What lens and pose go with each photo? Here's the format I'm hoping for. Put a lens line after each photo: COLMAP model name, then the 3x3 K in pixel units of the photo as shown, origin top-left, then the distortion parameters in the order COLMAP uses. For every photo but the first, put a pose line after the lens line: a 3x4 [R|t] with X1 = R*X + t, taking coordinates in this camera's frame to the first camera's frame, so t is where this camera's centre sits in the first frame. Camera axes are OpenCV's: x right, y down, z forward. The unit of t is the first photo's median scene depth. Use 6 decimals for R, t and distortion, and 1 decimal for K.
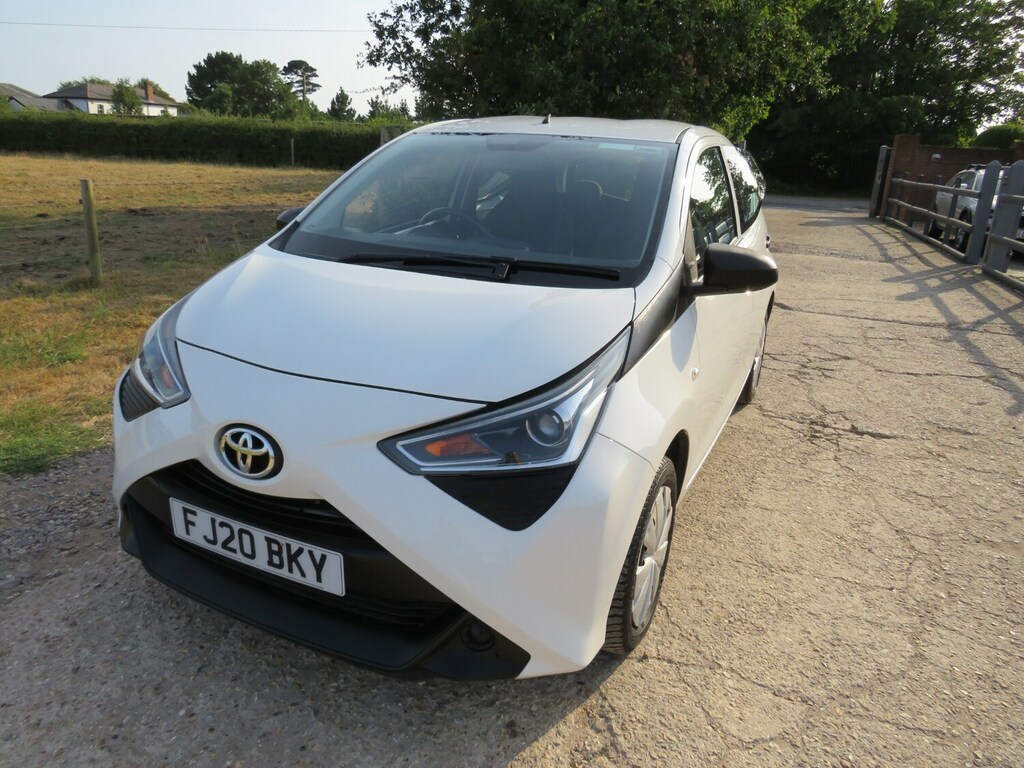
lens RADIAL K [[718.2, 0, 501.4], [0, 718.2, 382.7], [0, 0, 1]] dist [-0.033796, 0.030075]
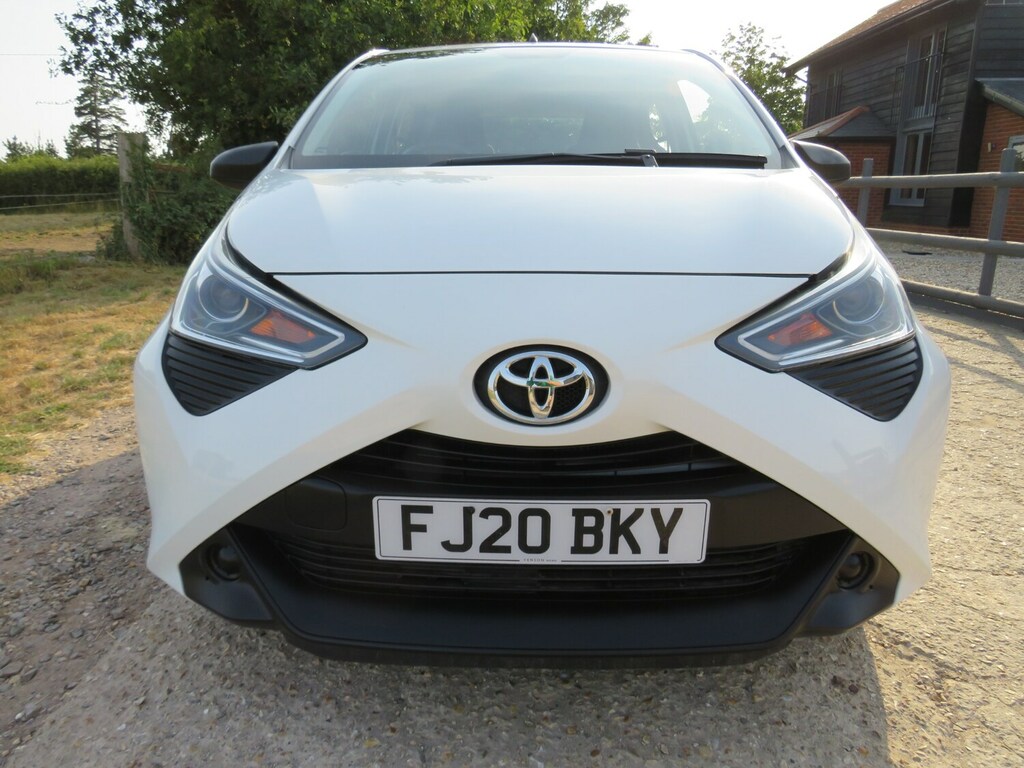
lens RADIAL K [[719.9, 0, 503.1], [0, 719.9, 383.4], [0, 0, 1]] dist [-0.022026, 0.000344]
pose [[0.913077, -0.151154, 0.378738, -0.609382], [0.167387, 0.985840, -0.010097, 0.090503], [-0.371848, 0.072615, 0.925449, 0.374942]]
